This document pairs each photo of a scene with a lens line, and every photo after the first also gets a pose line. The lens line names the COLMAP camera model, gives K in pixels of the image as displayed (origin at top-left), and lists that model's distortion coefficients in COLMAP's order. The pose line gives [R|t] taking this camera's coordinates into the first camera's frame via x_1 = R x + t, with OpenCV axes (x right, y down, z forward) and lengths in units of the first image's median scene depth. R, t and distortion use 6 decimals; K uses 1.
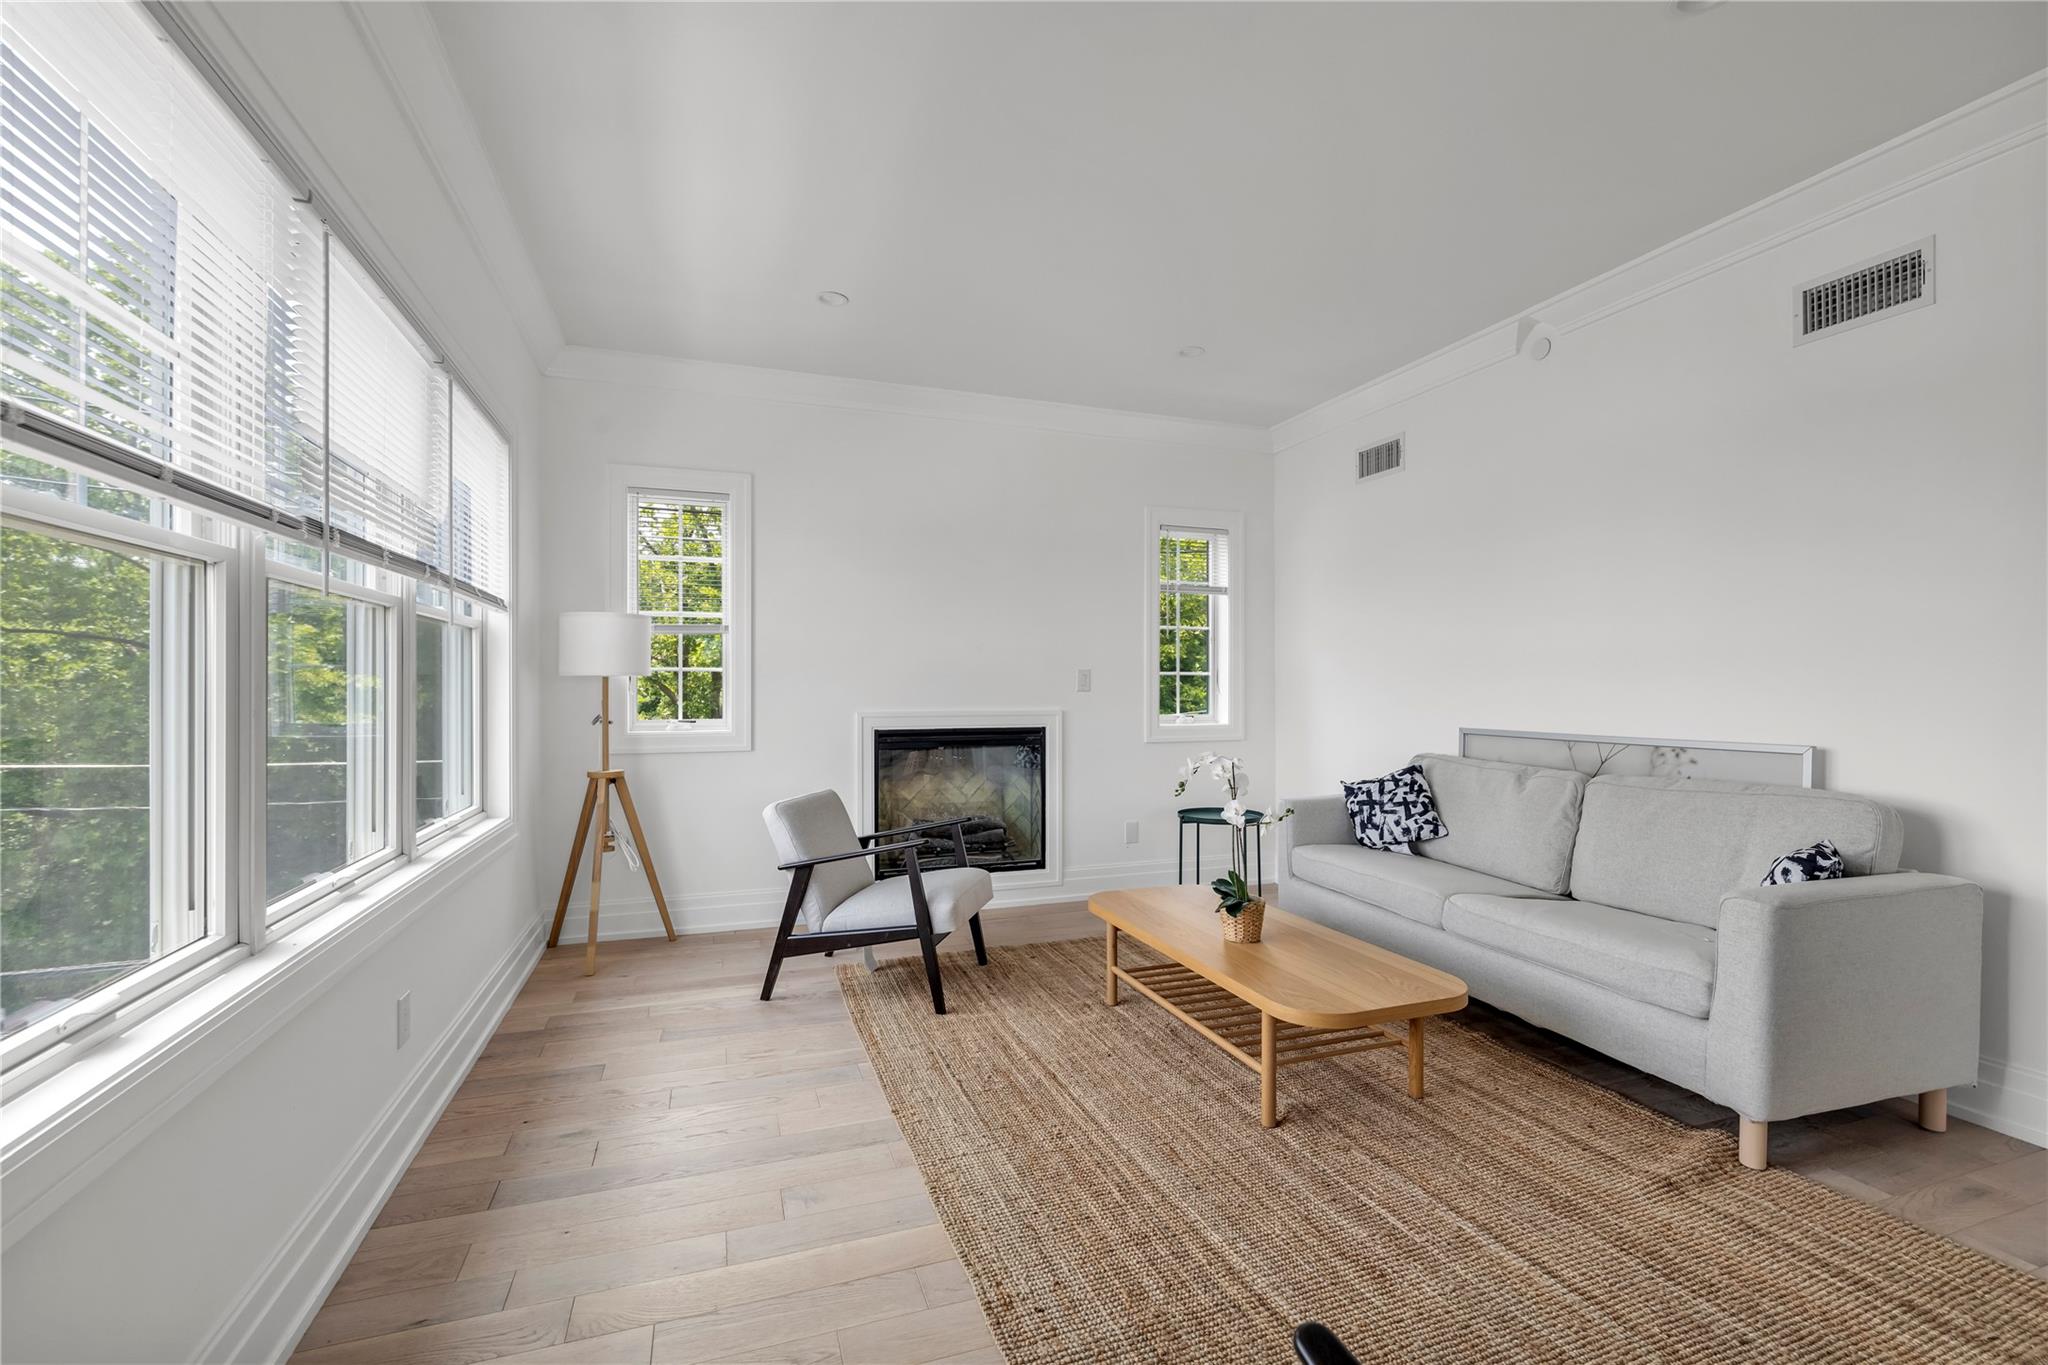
lens RADIAL K [[878.9, 0, 1021.7], [0, 878.9, 685.8], [0, 0, 1]] dist [-0.000280, 0.000046]
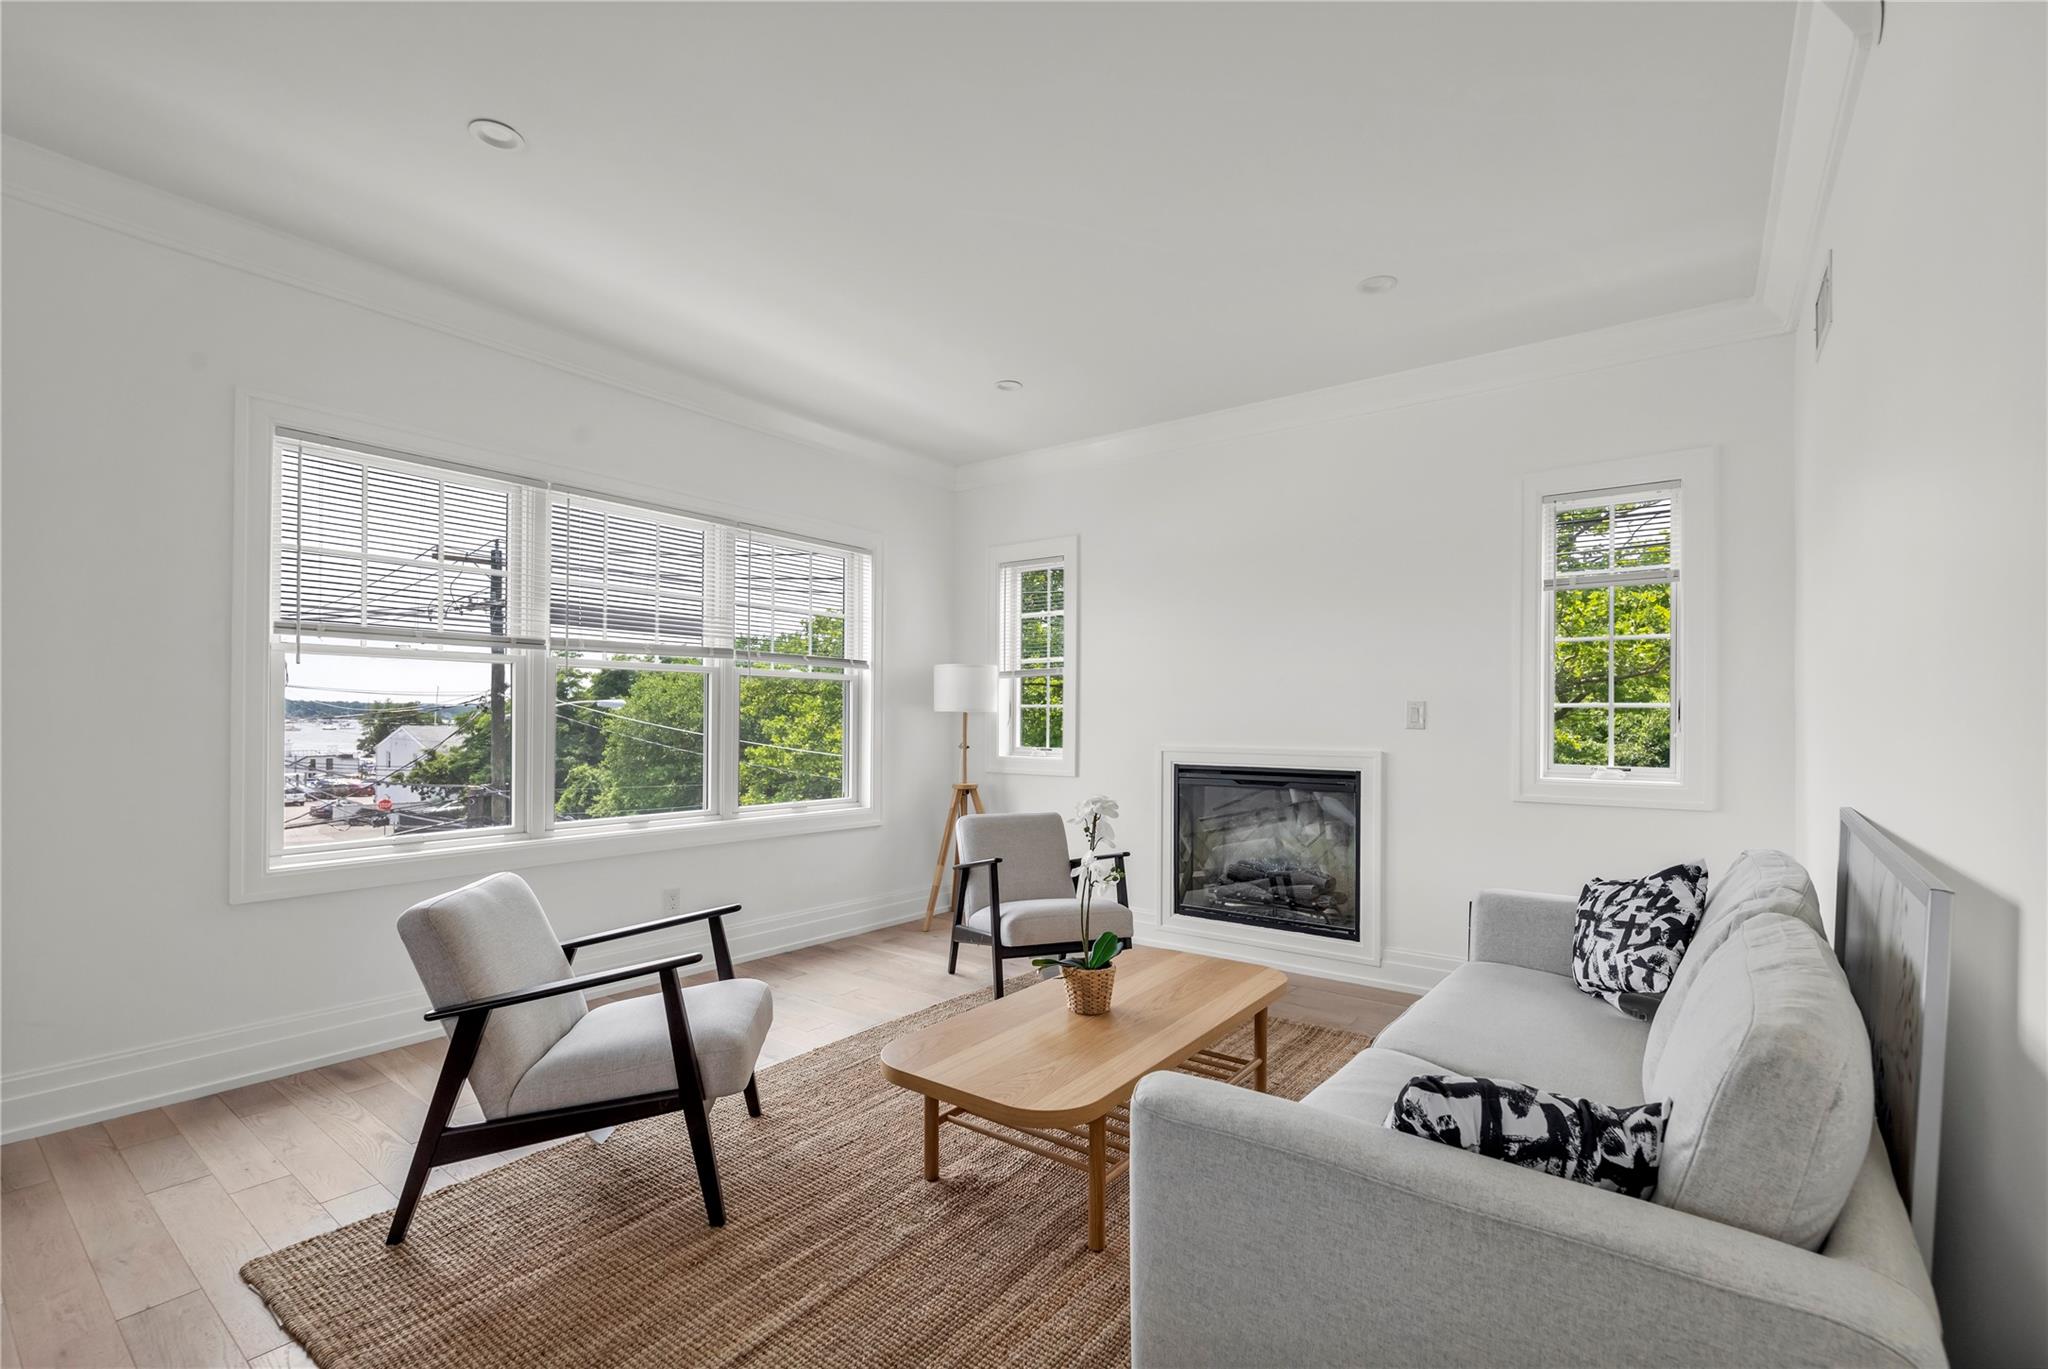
lens RADIAL K [[893.1, 0, 1002.8], [0, 893.1, 720.4], [0, 0, 1]] dist [-0.003440, -0.000467]
pose [[0.545064, 0.004019, -0.838385, 0.697362], [-0.006547, 0.999978, 0.000537, 0.000548], [0.838369, 0.005196, 0.545079, 0.327132]]
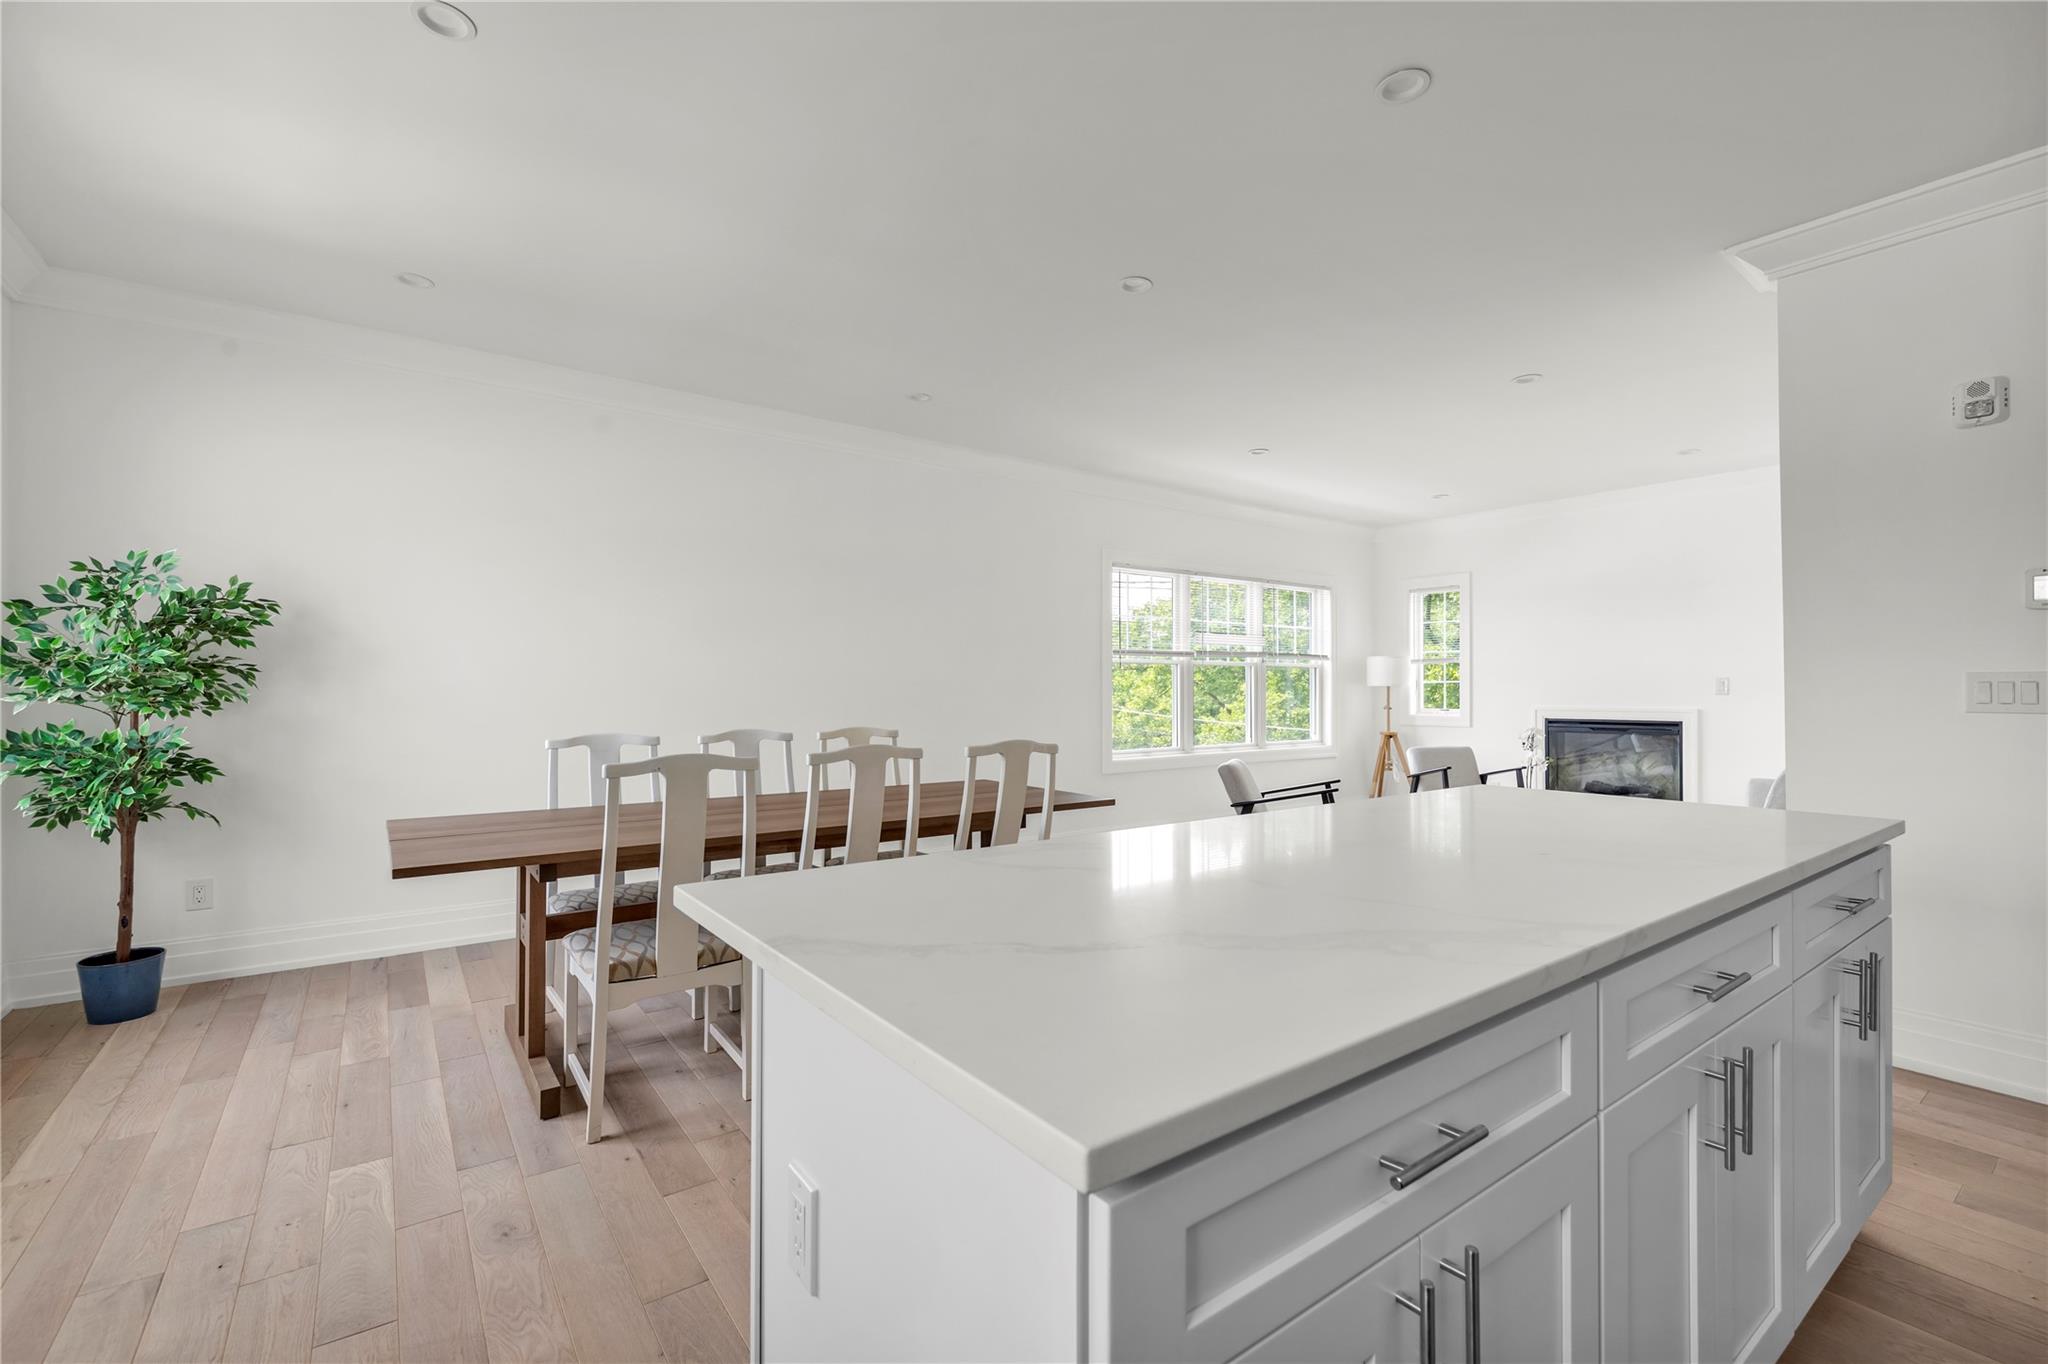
lens RADIAL K [[893.1, 0, 989.7], [0, 893.1, 688.7], [0, 0, 1]] dist [-0.003440, -0.000467]
pose [[0.287722, -0.002678, -0.957710, 1.311078], [0.000970, 0.999996, -0.002504, -0.000396], [0.957713, -0.000208, 0.287724, -0.525549]]
